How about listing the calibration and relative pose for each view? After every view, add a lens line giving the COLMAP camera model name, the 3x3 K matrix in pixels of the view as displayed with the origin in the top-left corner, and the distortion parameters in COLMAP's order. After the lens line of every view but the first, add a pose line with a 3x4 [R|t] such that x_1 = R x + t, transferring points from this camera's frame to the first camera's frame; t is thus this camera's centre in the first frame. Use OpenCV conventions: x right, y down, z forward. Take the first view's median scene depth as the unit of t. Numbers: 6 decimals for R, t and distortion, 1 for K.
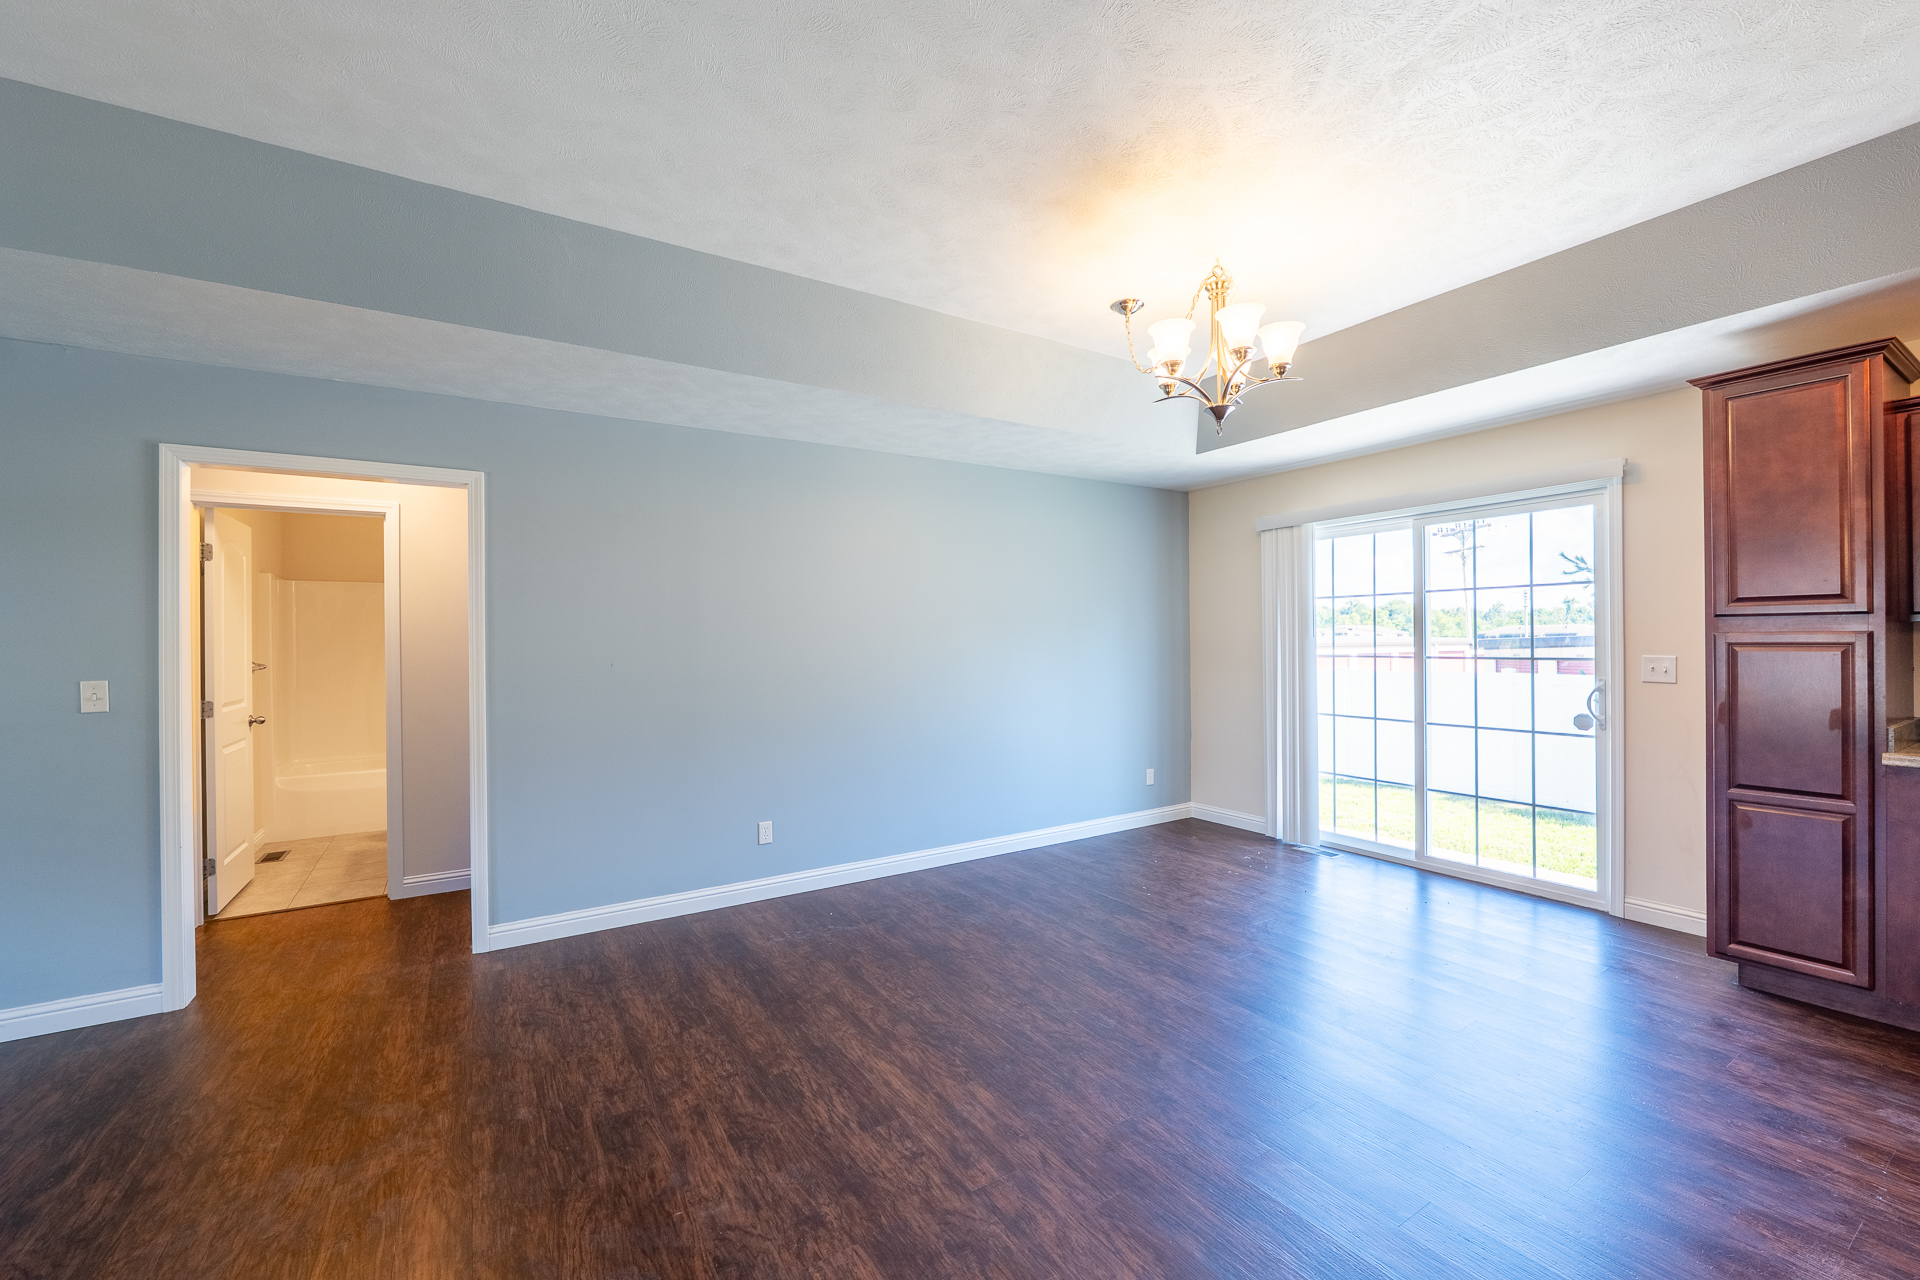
lens RADIAL K [[780.2, 0, 967.2], [0, 780.2, 640.7], [0, 0, 1]] dist [-0.012580, 0.001284]
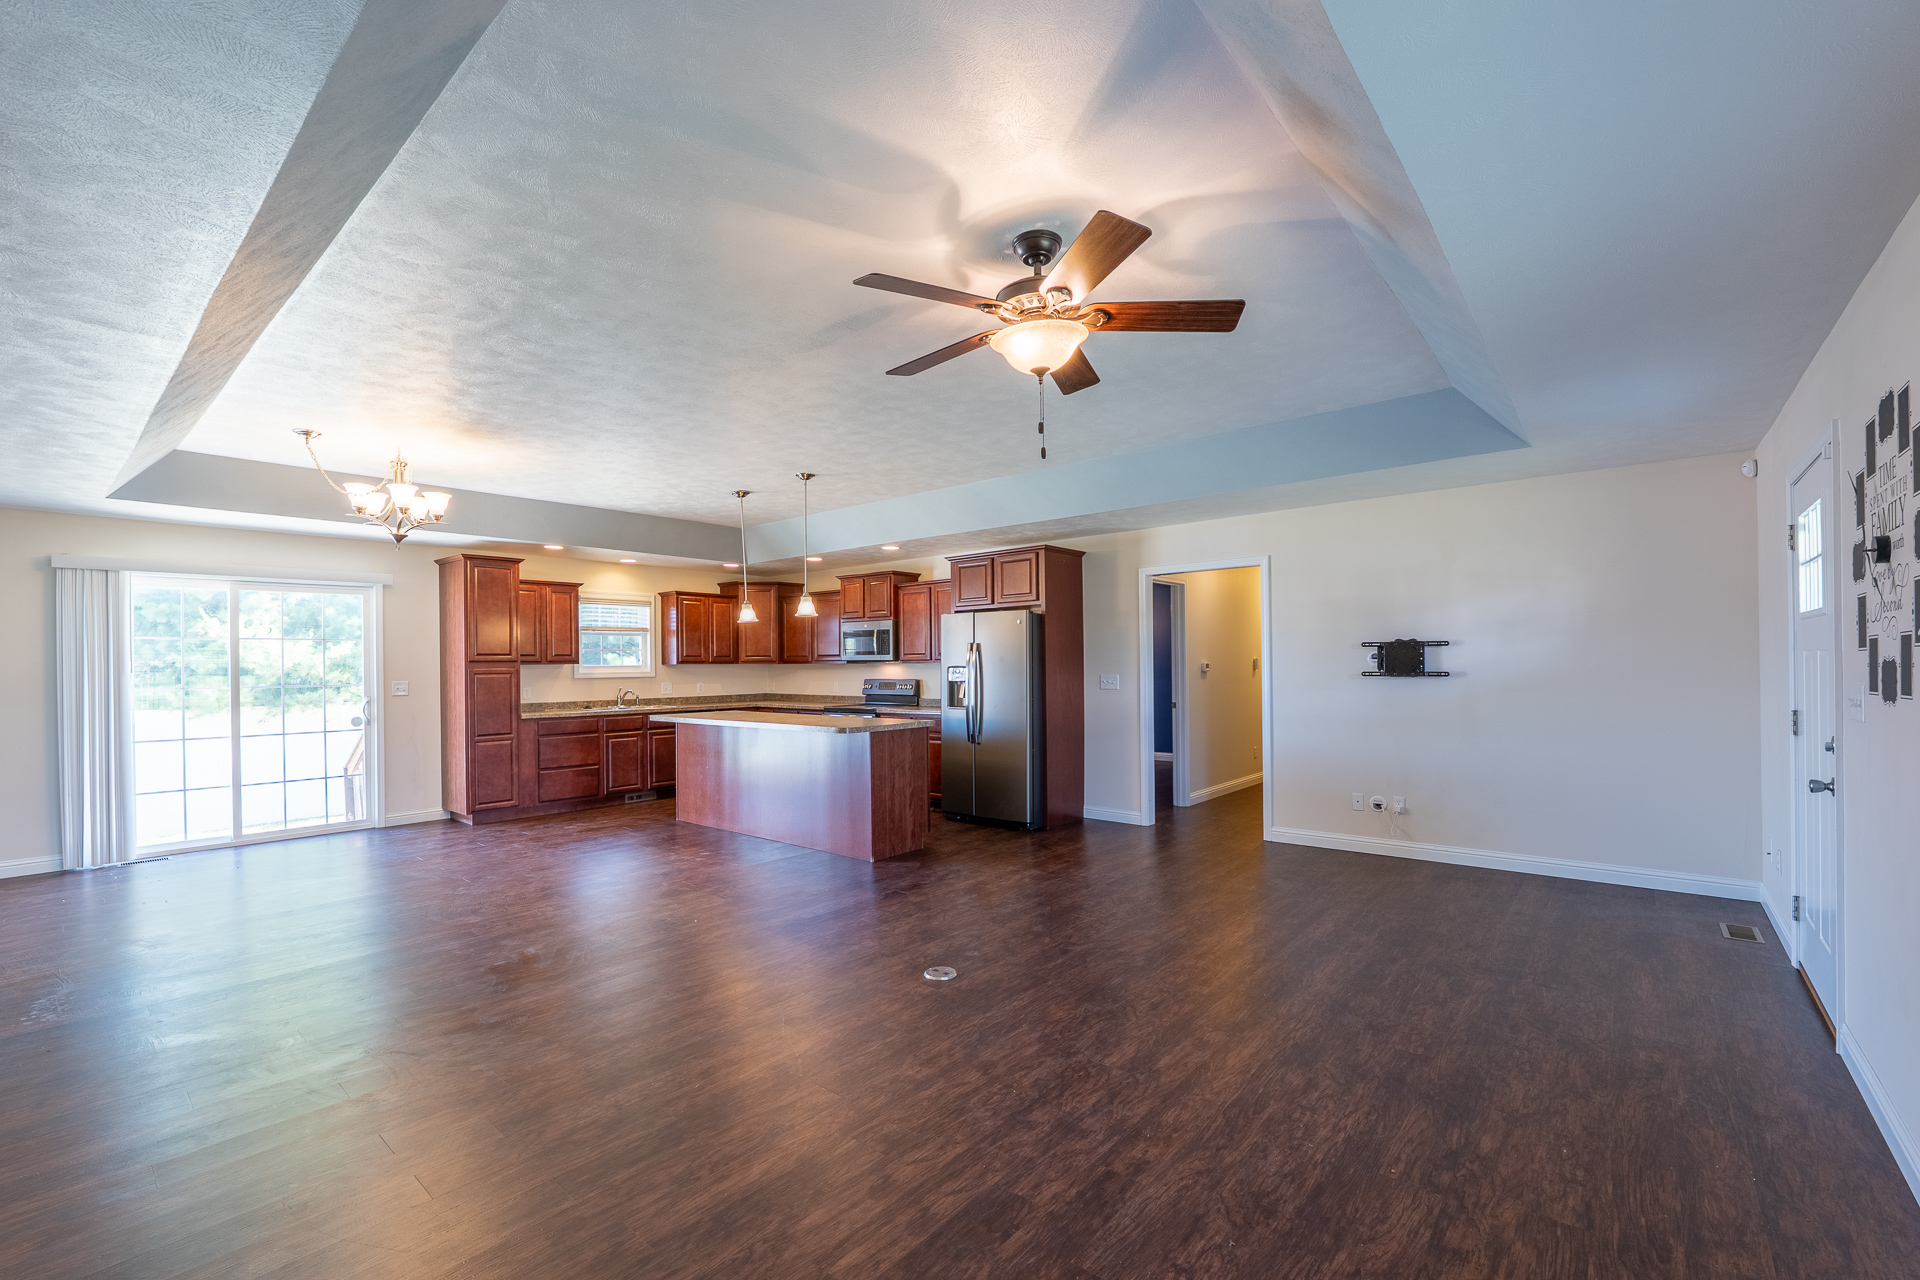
lens RADIAL K [[809.6, 0, 930.6], [0, 809.6, 664.0], [0, 0, 1]] dist [-0.008644, 0.000414]
pose [[-0.277865, 0.014304, 0.960514, -1.688948], [0.014586, 0.999837, -0.010670, 0.020291], [-0.960509, 0.011045, -0.278028, 0.372916]]
